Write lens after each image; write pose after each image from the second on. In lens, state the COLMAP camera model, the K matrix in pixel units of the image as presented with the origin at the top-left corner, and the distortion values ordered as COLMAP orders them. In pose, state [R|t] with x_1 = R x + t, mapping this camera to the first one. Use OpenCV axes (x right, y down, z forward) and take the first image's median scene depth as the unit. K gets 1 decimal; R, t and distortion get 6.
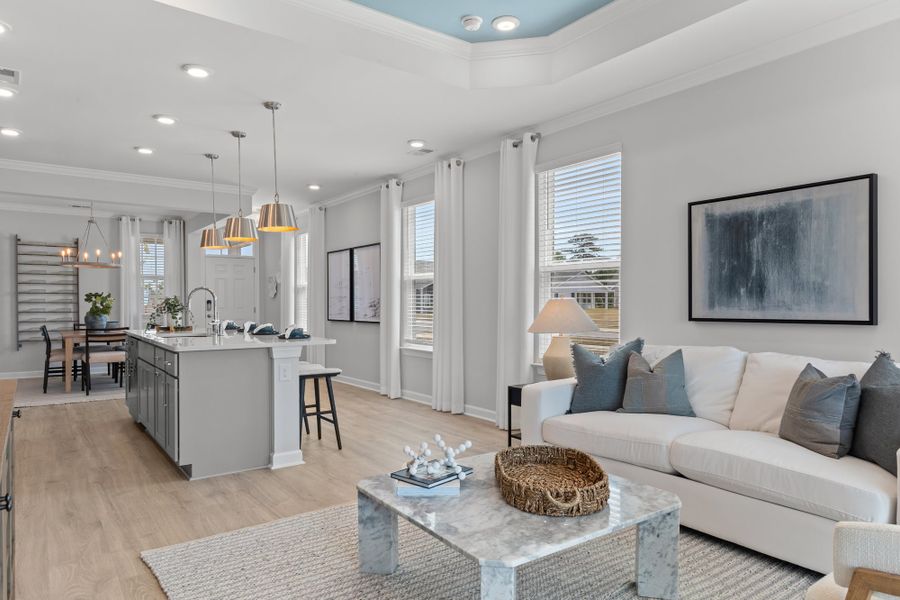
lens RADIAL K [[569.9, 0, 452.1], [0, 569.9, 301.5], [0, 0, 1]] dist [-0.003906, -0.000432]
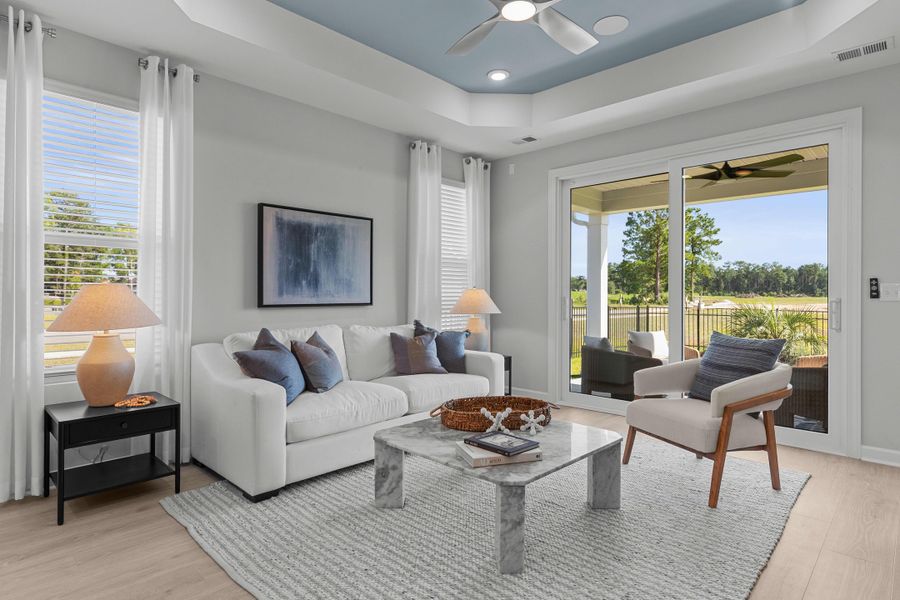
lens RADIAL K [[477.5, 0, 453.9], [0, 477.5, 294.3], [0, 0, 1]] dist [-0.004241, 0.002244]
pose [[-0.177852, 0.004080, 0.984049, -0.640120], [-0.004877, 0.999975, -0.005028, 0.012131], [-0.984045, -0.005693, -0.177828, 0.870236]]
